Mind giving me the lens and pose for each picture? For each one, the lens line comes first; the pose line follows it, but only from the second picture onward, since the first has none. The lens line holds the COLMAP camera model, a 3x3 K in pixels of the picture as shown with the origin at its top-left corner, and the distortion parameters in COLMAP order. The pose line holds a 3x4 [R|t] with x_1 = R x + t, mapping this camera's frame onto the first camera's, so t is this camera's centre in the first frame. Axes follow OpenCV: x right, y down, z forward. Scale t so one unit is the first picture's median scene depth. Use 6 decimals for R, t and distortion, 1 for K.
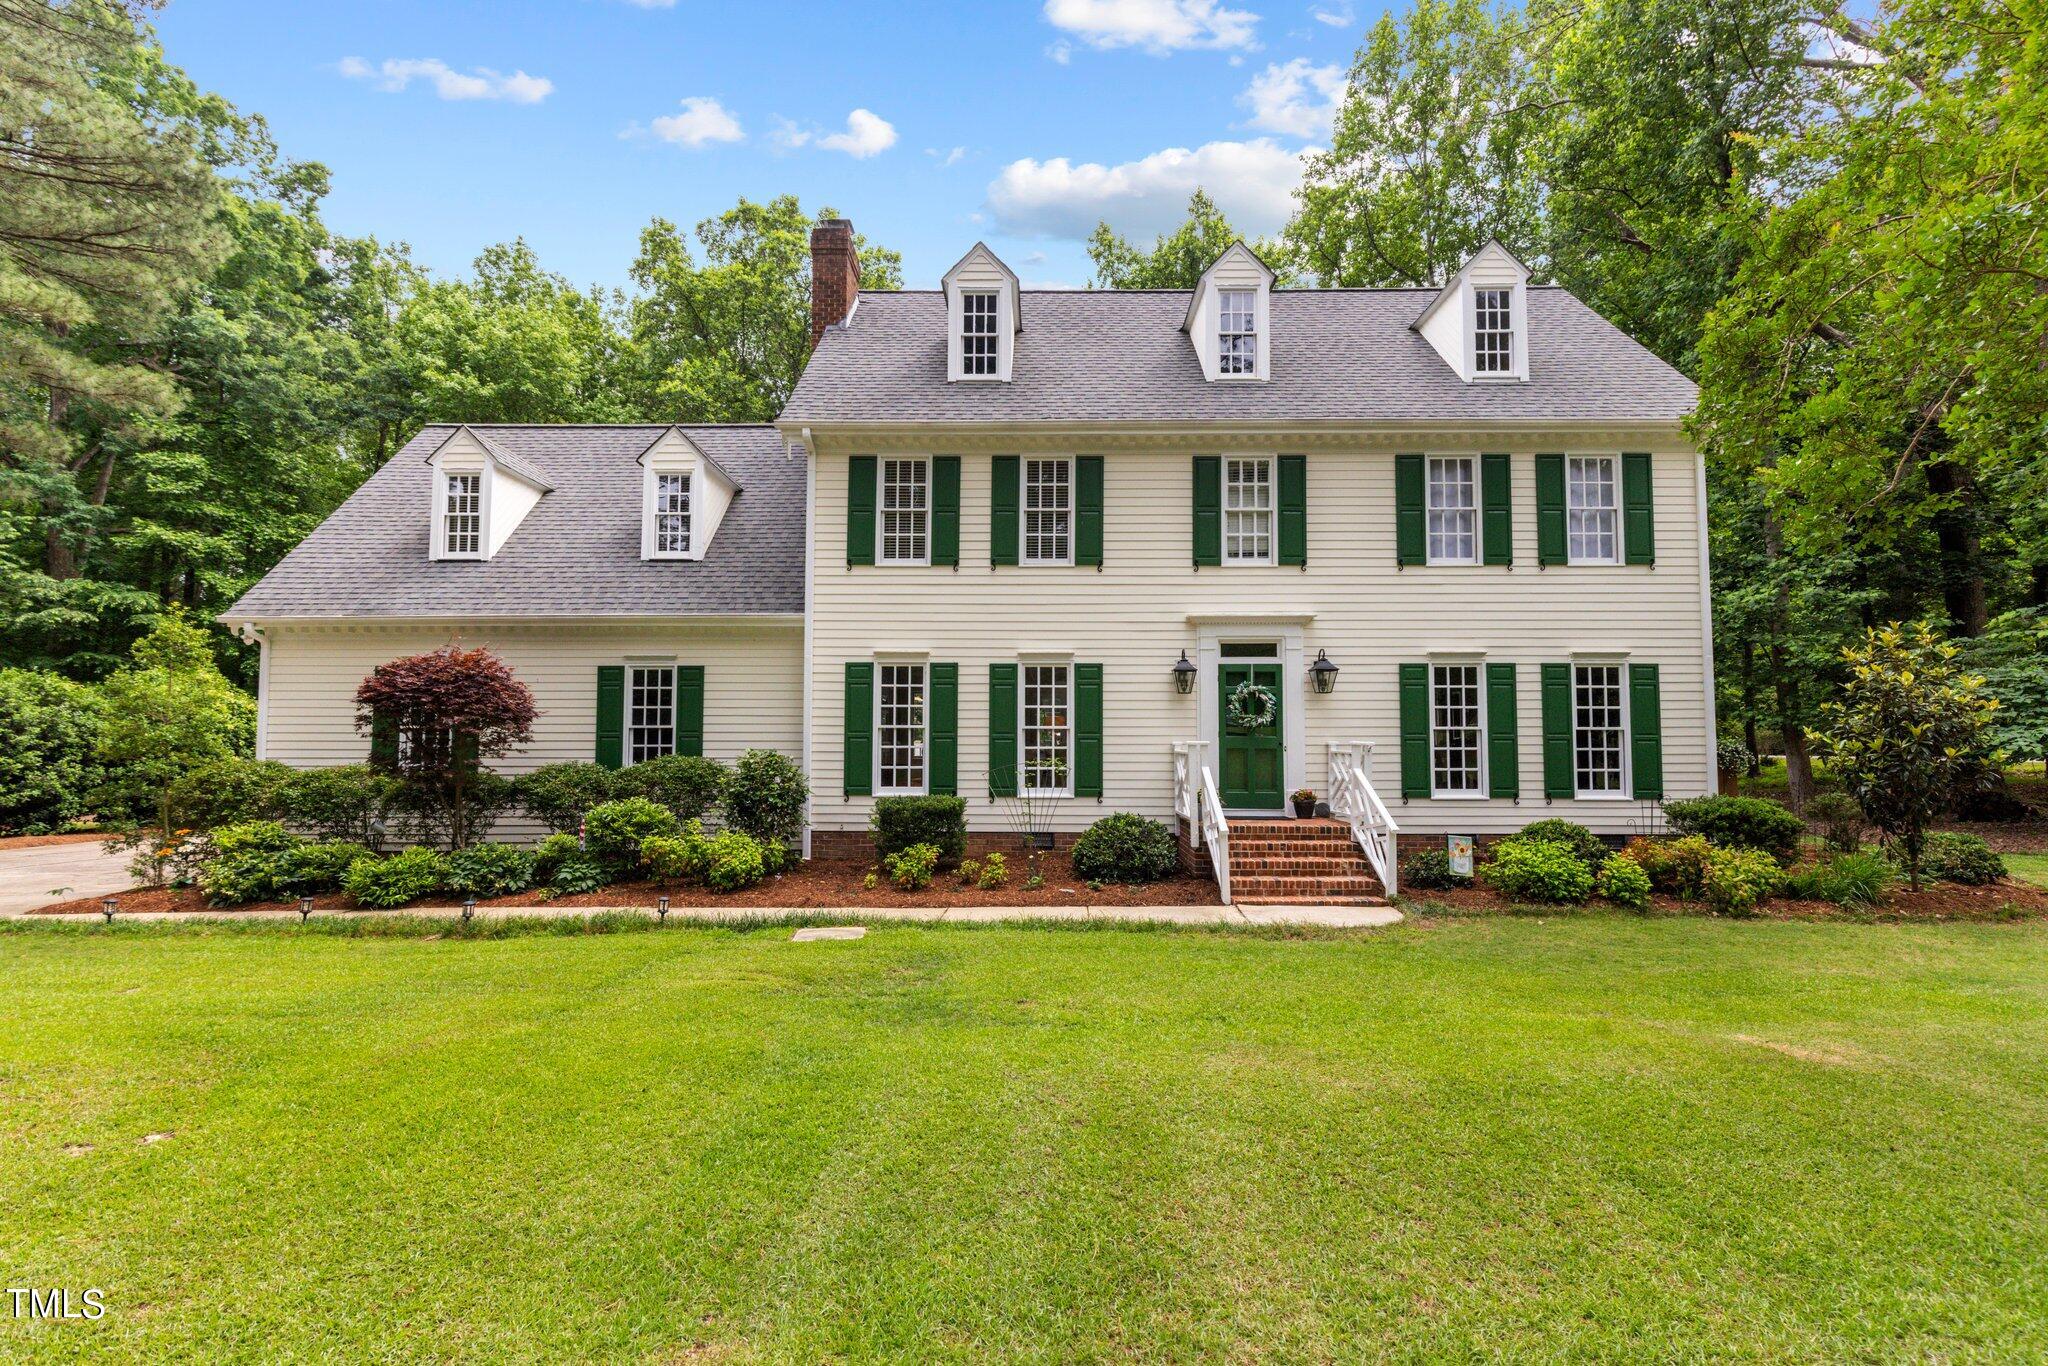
lens RADIAL K [[943.9, 0, 1024.0], [0, 943.9, 683.0], [0, 0, 1]] dist [0.026419, 0.000303]
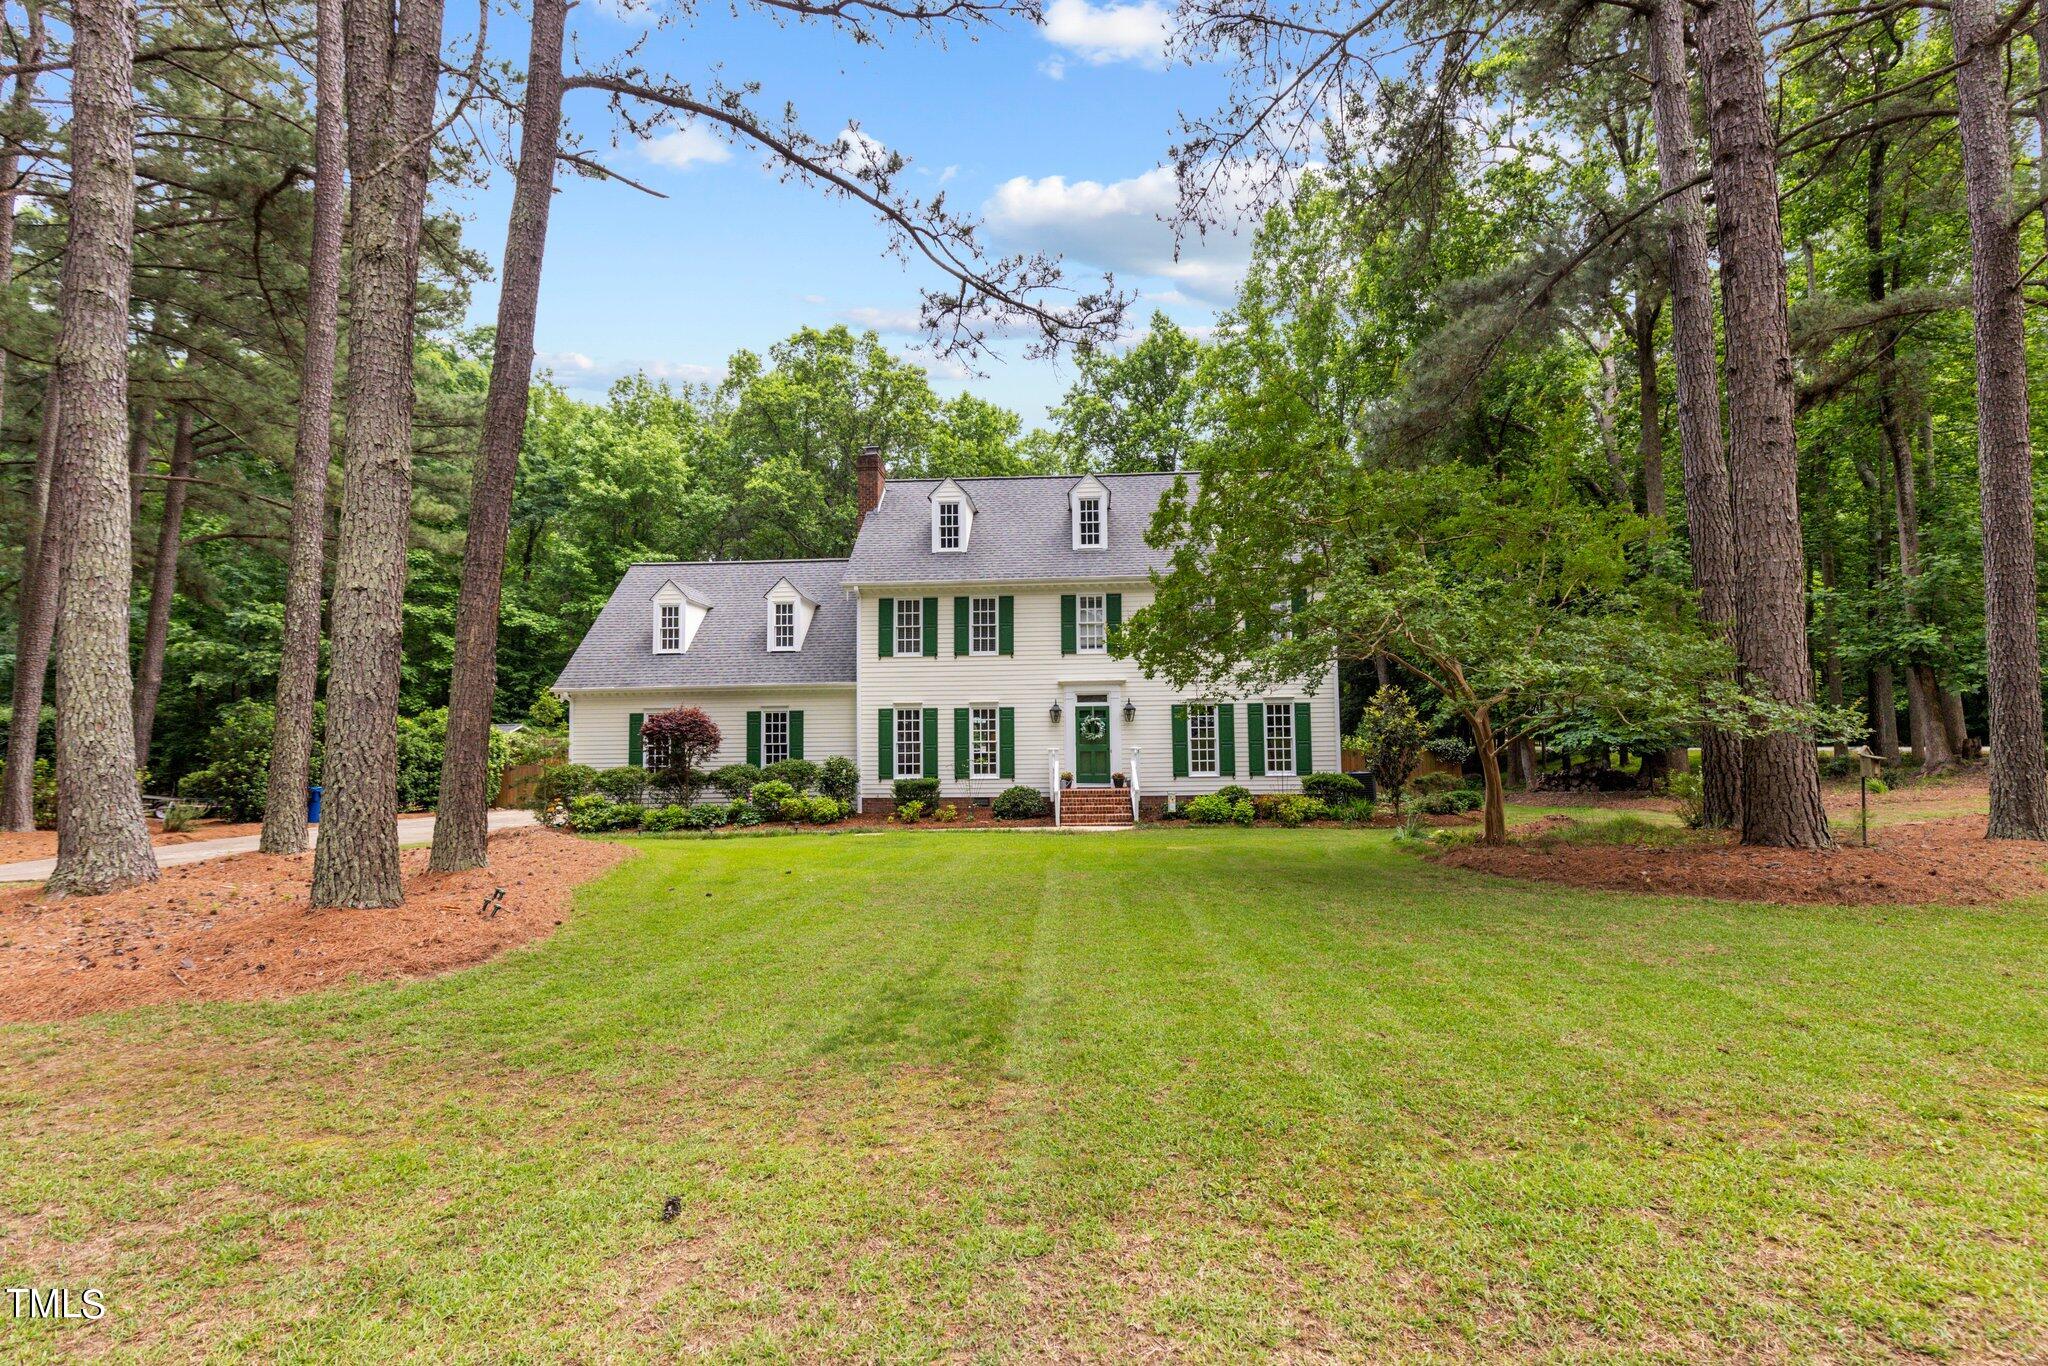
lens RADIAL K [[943.9, 0, 1024.0], [0, 943.9, 683.0], [0, 0, 1]] dist [0.026419, 0.000303]
pose [[0.998328, -0.017984, -0.054934, 0.205646], [0.017848, 0.999836, -0.002960, -0.062331], [0.054979, 0.001975, 0.998486, -0.866919]]
